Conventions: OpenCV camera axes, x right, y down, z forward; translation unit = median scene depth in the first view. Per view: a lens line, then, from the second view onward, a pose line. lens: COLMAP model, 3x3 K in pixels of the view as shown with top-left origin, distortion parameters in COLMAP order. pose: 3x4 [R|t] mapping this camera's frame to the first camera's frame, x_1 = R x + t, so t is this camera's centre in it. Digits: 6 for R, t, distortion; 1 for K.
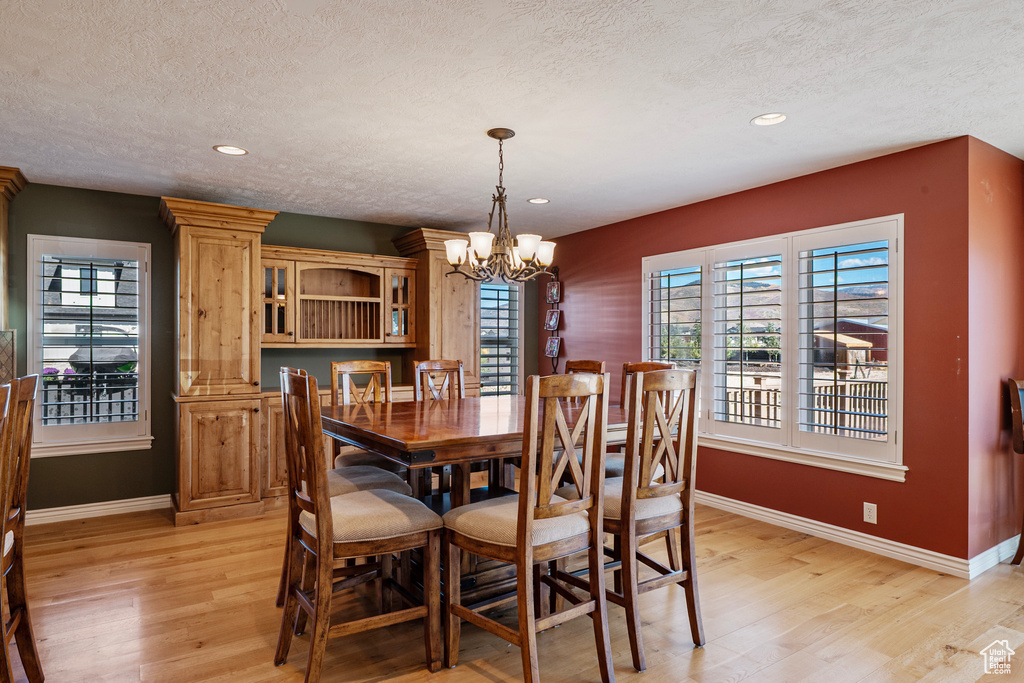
lens RADIAL K [[592.5, 0, 513.1], [0, 592.5, 345.7], [0, 0, 1]] dist [0.009654, -0.005602]
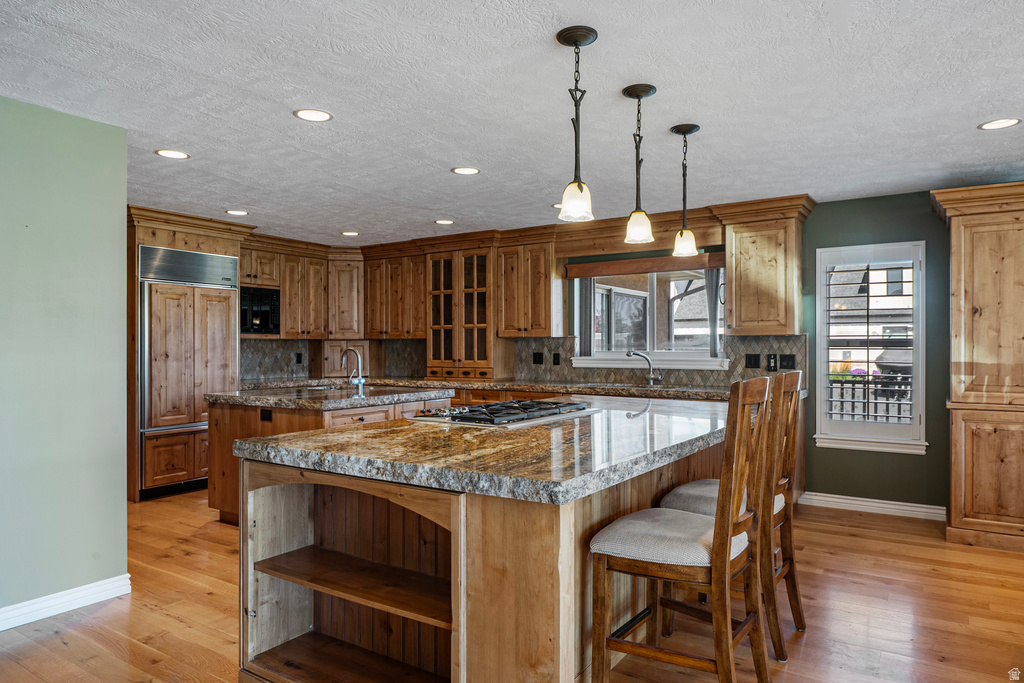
lens RADIAL K [[652.4, 0, 506.5], [0, 652.4, 344.1], [0, 0, 1]] dist [-0.003524, -0.000155]
pose [[0.394610, -0.002933, -0.918844, 0.096878], [-0.001908, 0.999990, -0.004011, 0.000422], [0.918847, 0.003336, 0.394600, -0.036390]]
